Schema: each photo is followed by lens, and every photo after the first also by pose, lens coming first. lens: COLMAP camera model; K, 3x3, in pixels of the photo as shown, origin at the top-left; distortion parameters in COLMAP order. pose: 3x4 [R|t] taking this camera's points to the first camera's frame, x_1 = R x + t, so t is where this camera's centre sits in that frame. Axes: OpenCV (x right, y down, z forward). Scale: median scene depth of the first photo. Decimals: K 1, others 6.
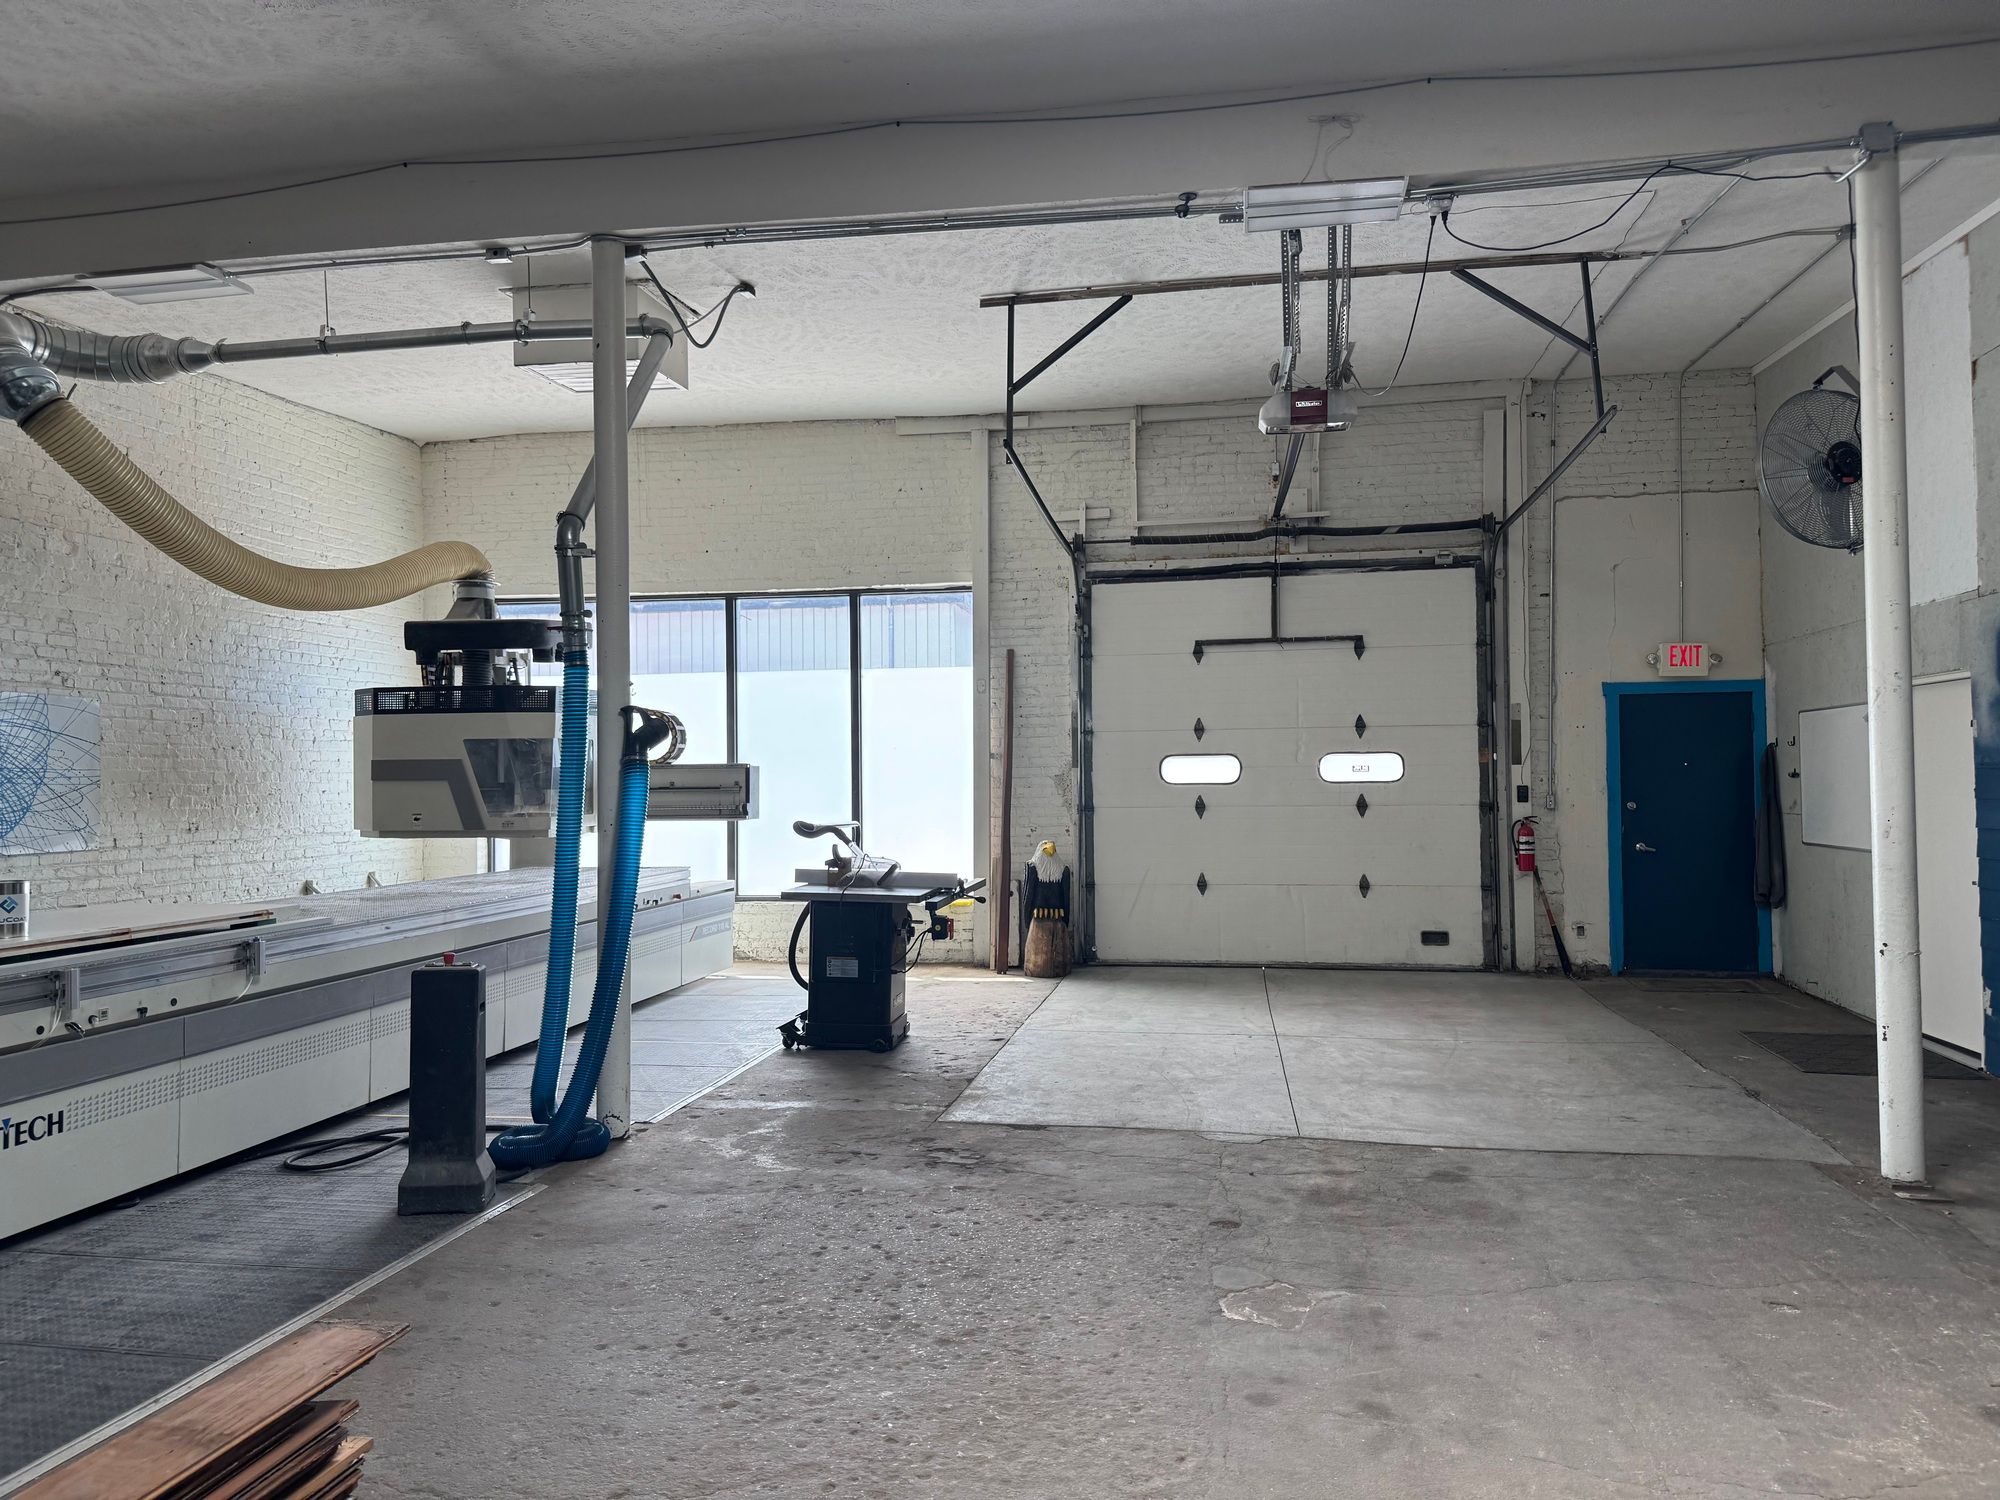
lens RADIAL K [[1400.7, 0, 966.9], [0, 1400.7, 756.0], [0, 0, 1]] dist [0.032201, -0.037766]
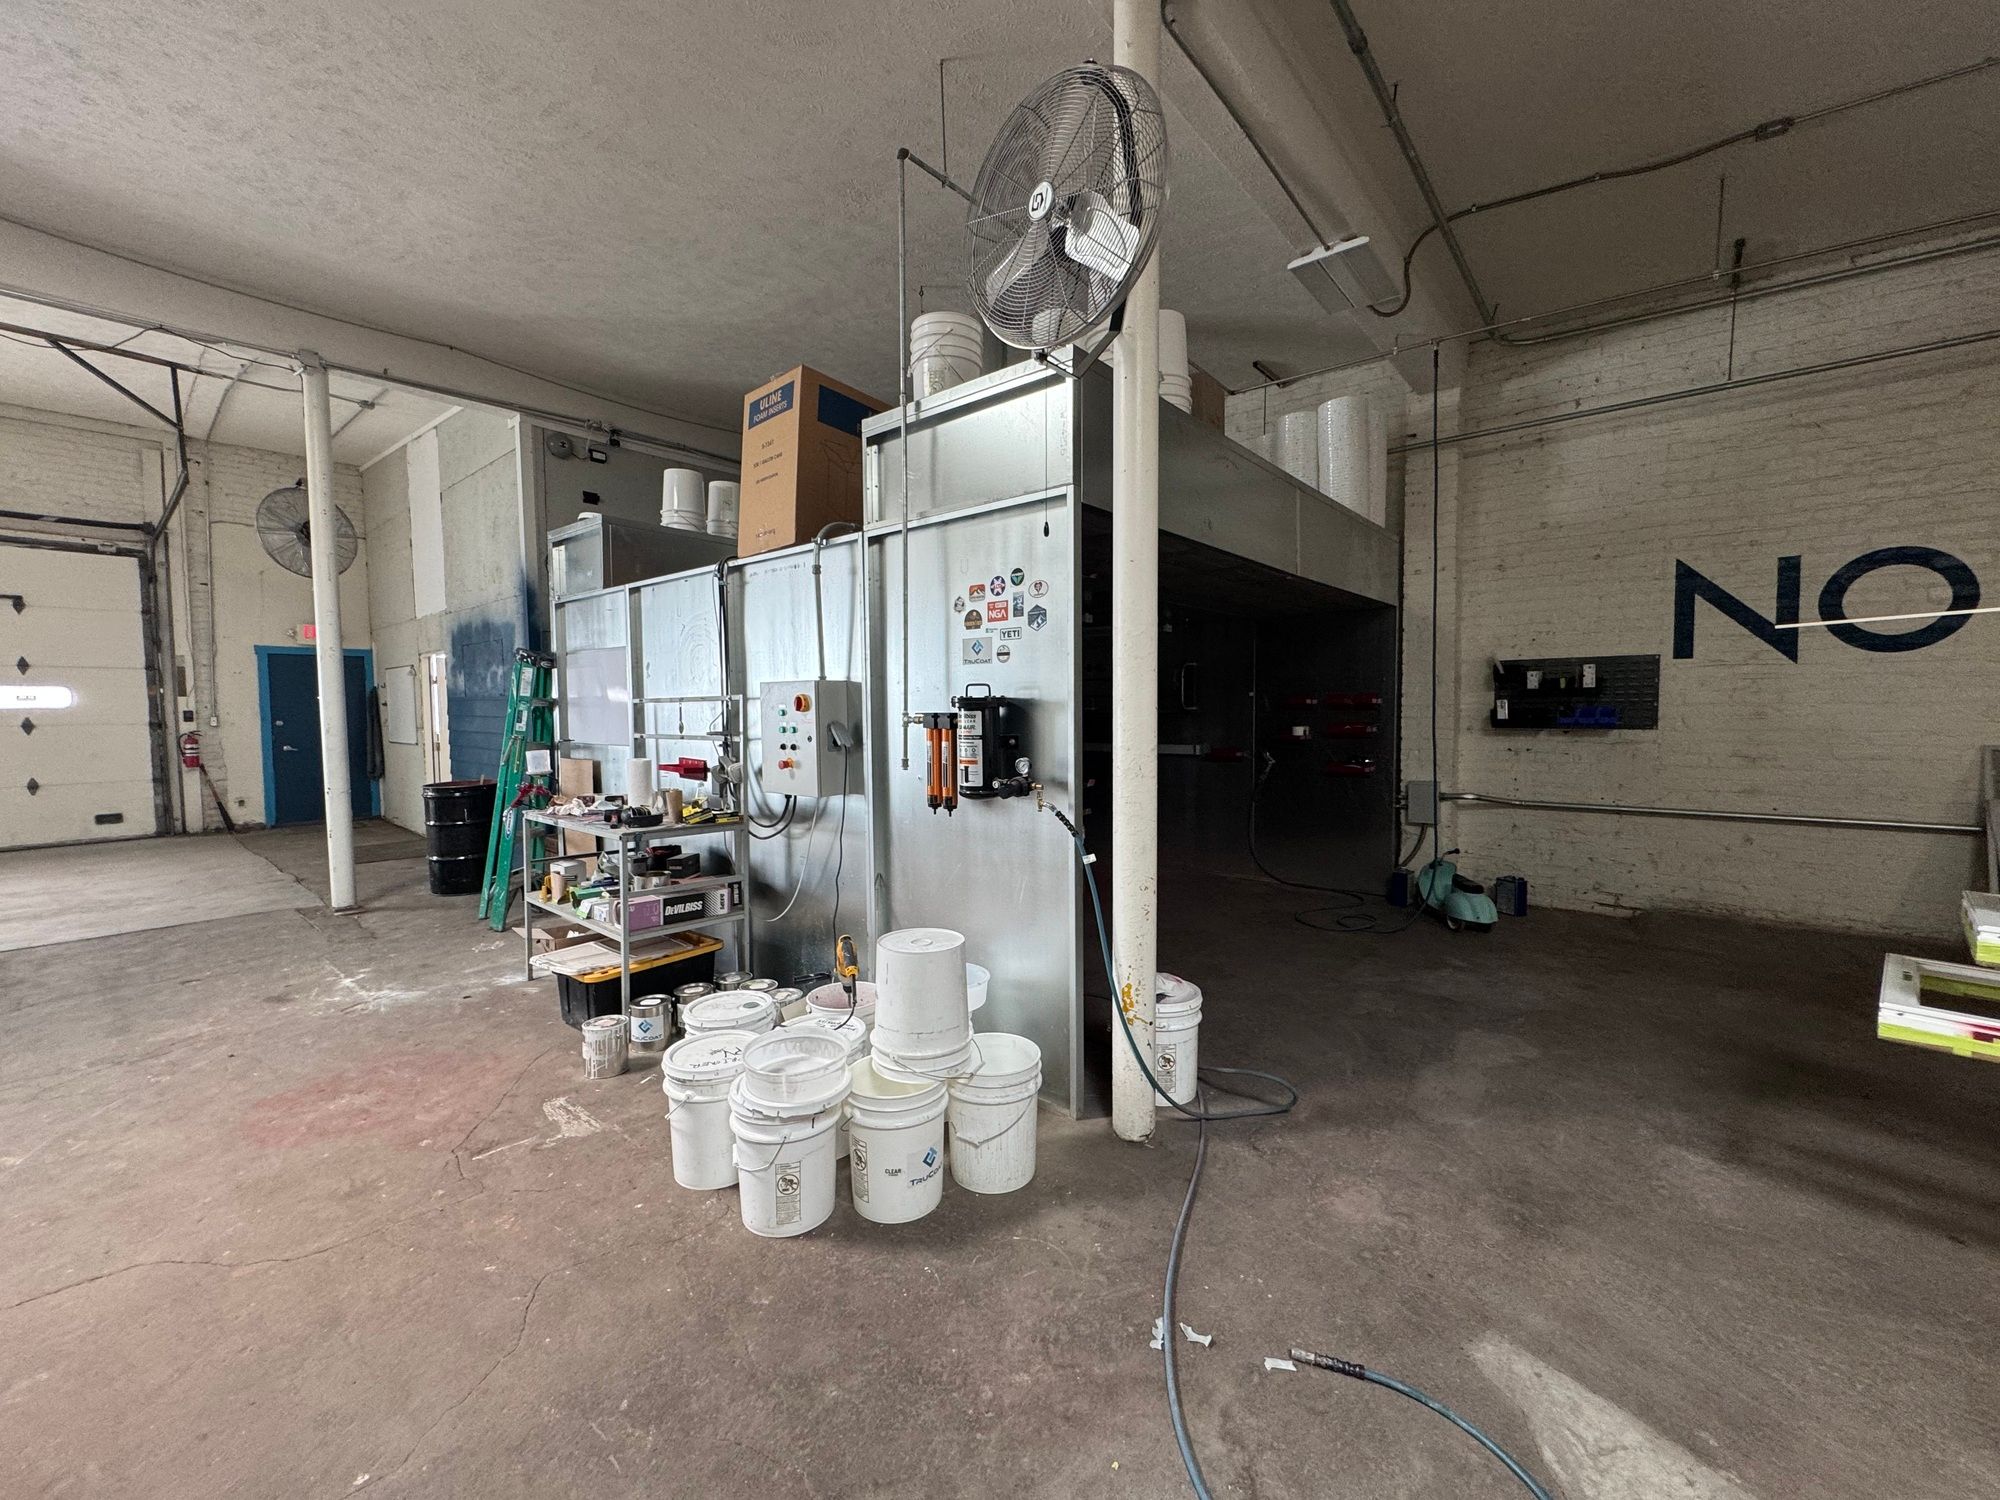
lens RADIAL K [[800.0, 0, 993.9], [0, 800.0, 748.2], [0, 0, 1]] dist [-0.001549, 0.000140]
pose [[0.489379, -0.040053, 0.871151, 0.072550], [-0.012751, 0.998509, 0.053072, 0.004932], [-0.871978, -0.037080, 0.488138, -0.163418]]
